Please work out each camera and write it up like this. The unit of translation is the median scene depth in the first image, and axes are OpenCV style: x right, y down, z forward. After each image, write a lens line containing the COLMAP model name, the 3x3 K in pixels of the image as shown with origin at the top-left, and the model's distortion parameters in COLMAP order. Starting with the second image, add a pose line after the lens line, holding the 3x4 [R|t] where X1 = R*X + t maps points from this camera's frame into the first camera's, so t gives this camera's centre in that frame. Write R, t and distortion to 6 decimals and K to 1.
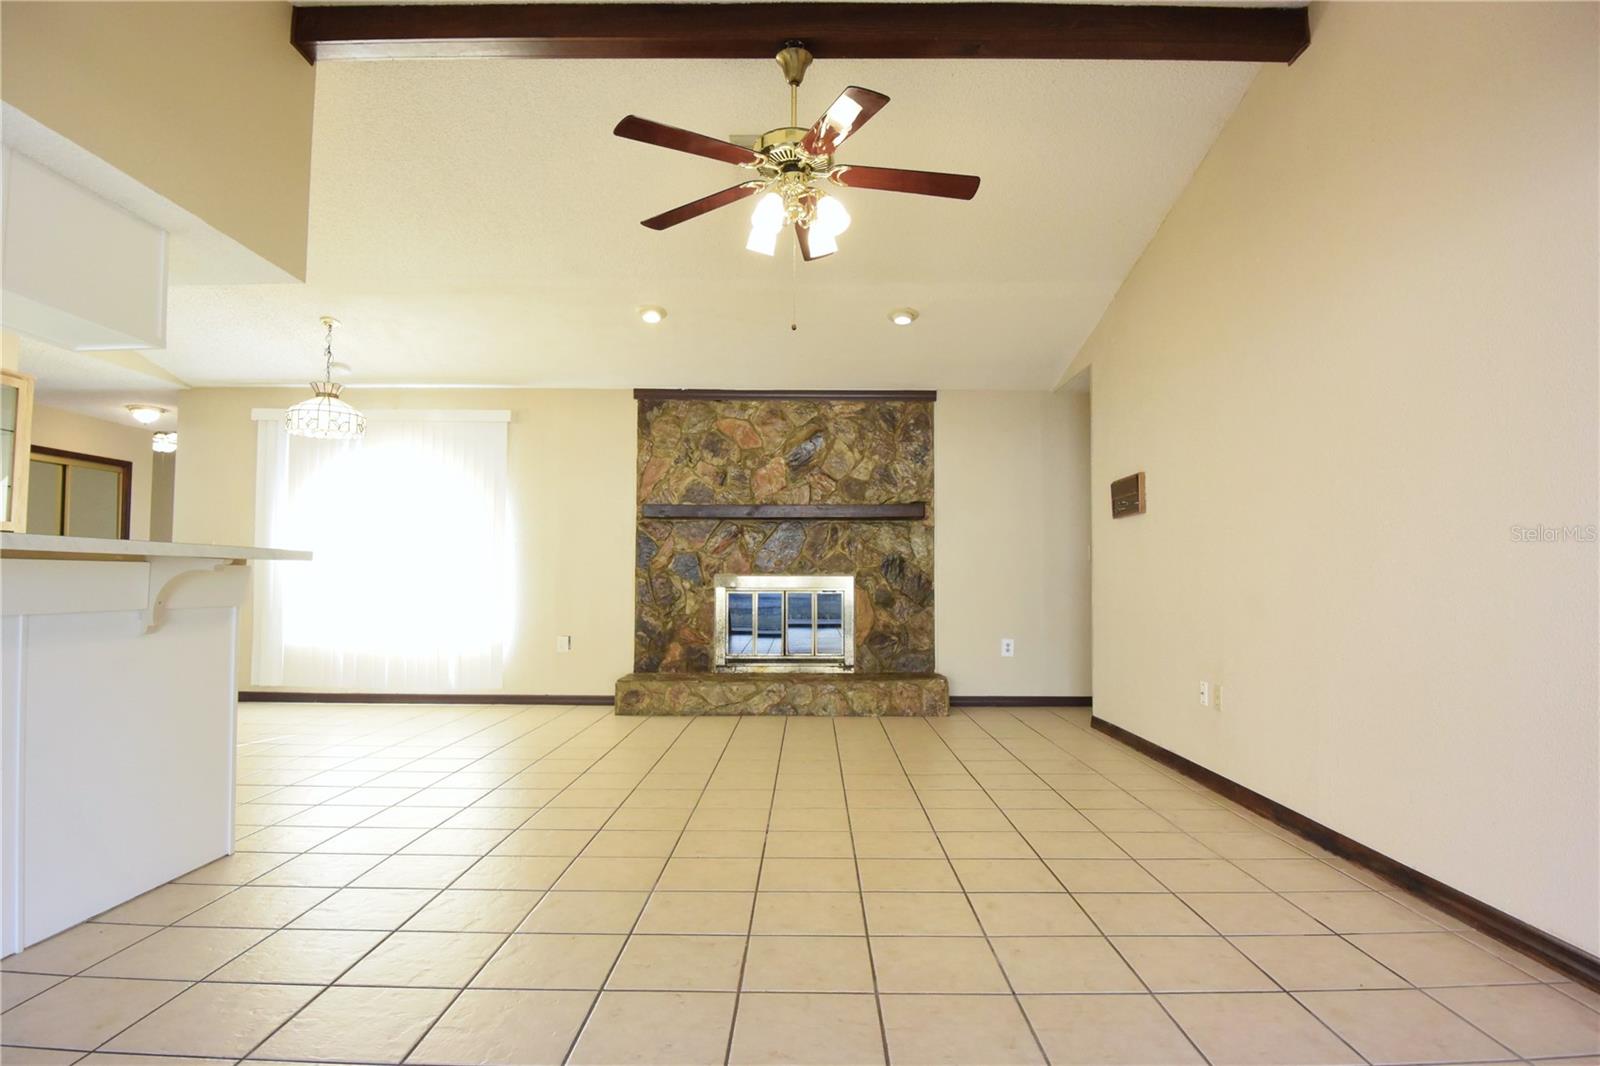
lens RADIAL K [[857.7, 0, 791.4], [0, 857.7, 536.5], [0, 0, 1]] dist [0.005529, -0.024959]
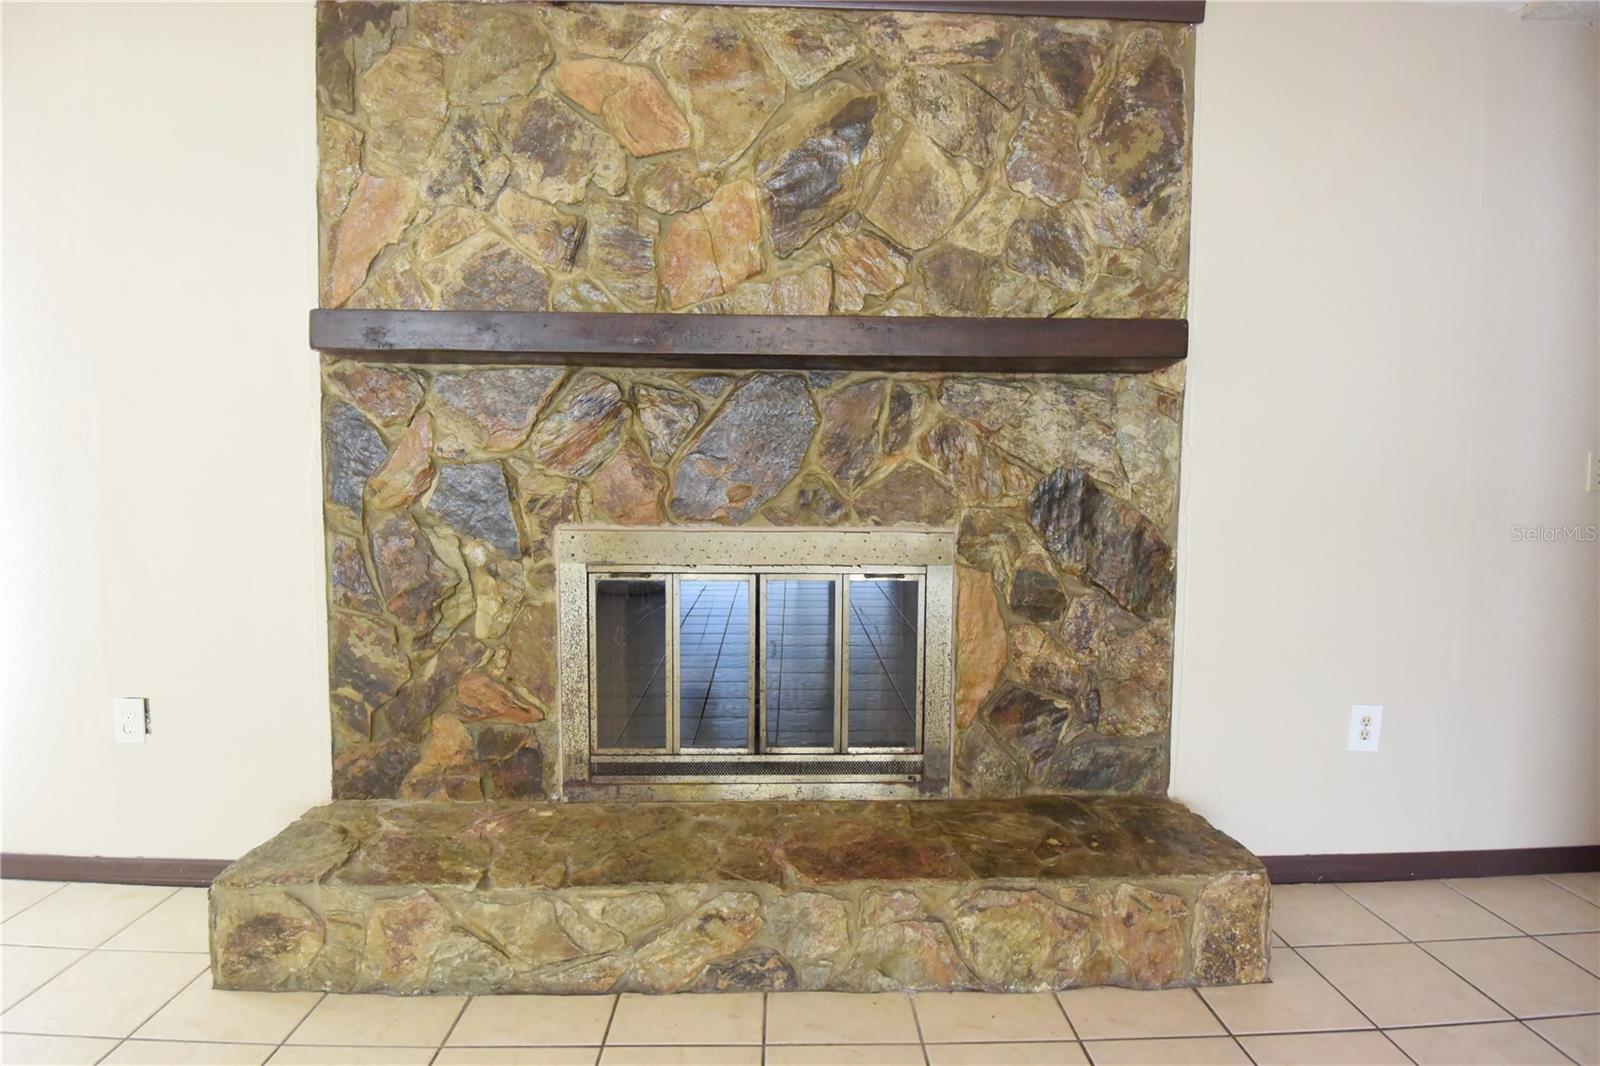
lens RADIAL K [[857.7, 0, 791.4], [0, 857.7, 536.5], [0, 0, 1]] dist [0.005529, -0.024959]
pose [[0.999231, 0.003819, 0.039019, -0.007402], [-0.008500, 0.992674, 0.120522, 0.006038], [-0.038273, -0.120761, 0.991943, 0.650501]]
